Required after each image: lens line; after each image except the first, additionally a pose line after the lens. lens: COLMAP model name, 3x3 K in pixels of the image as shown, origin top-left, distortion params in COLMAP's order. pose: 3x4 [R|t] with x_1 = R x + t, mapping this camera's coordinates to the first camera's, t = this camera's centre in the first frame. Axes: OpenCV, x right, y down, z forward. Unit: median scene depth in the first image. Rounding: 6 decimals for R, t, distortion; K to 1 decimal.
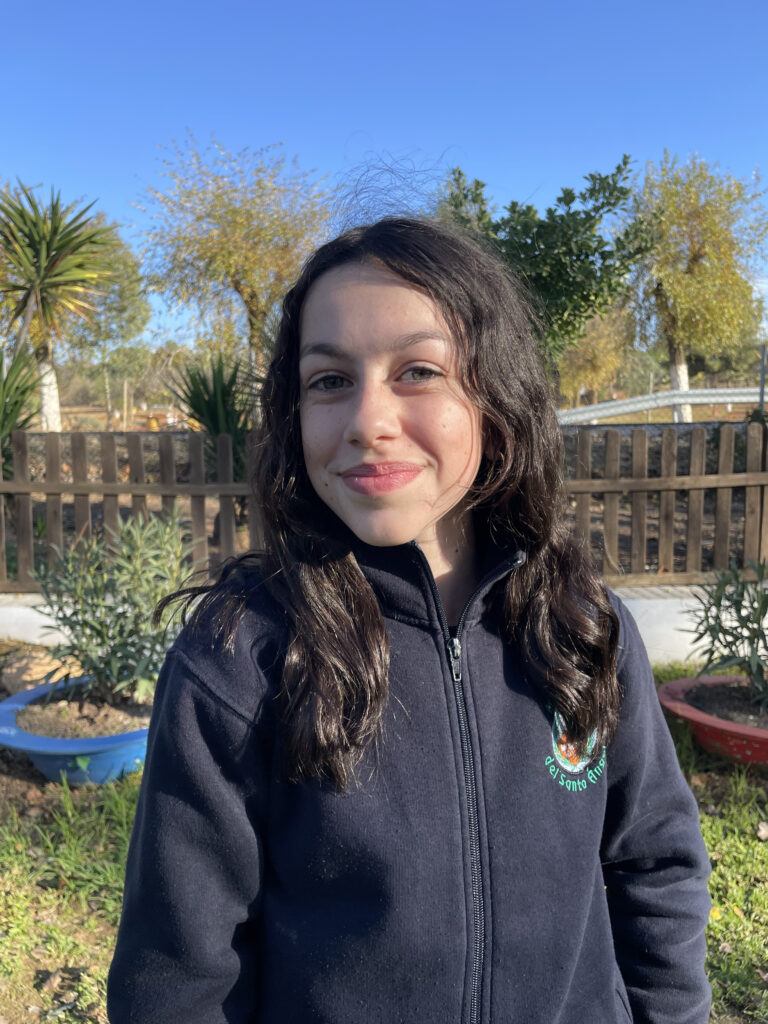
lens RADIAL K [[780.8, 0, 385.3], [0, 780.8, 522.7], [0, 0, 1]] dist [0.079191, -0.115695]
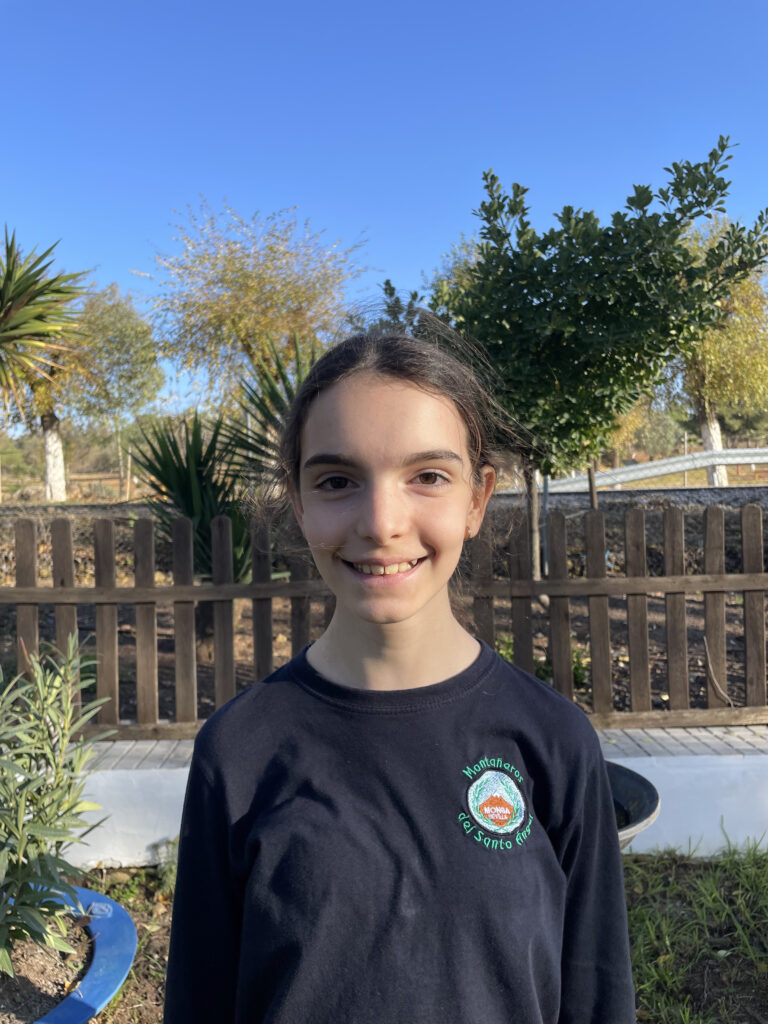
lens RADIAL K [[780.6, 0, 388.2], [0, 780.6, 512.1], [0, 0, 1]] dist [0.081515, -0.119465]
pose [[0.999749, -0.012002, -0.018917, 0.001648], [0.010206, 0.995675, -0.092341, -0.031656], [0.019943, 0.092125, 0.995548, 0.175800]]
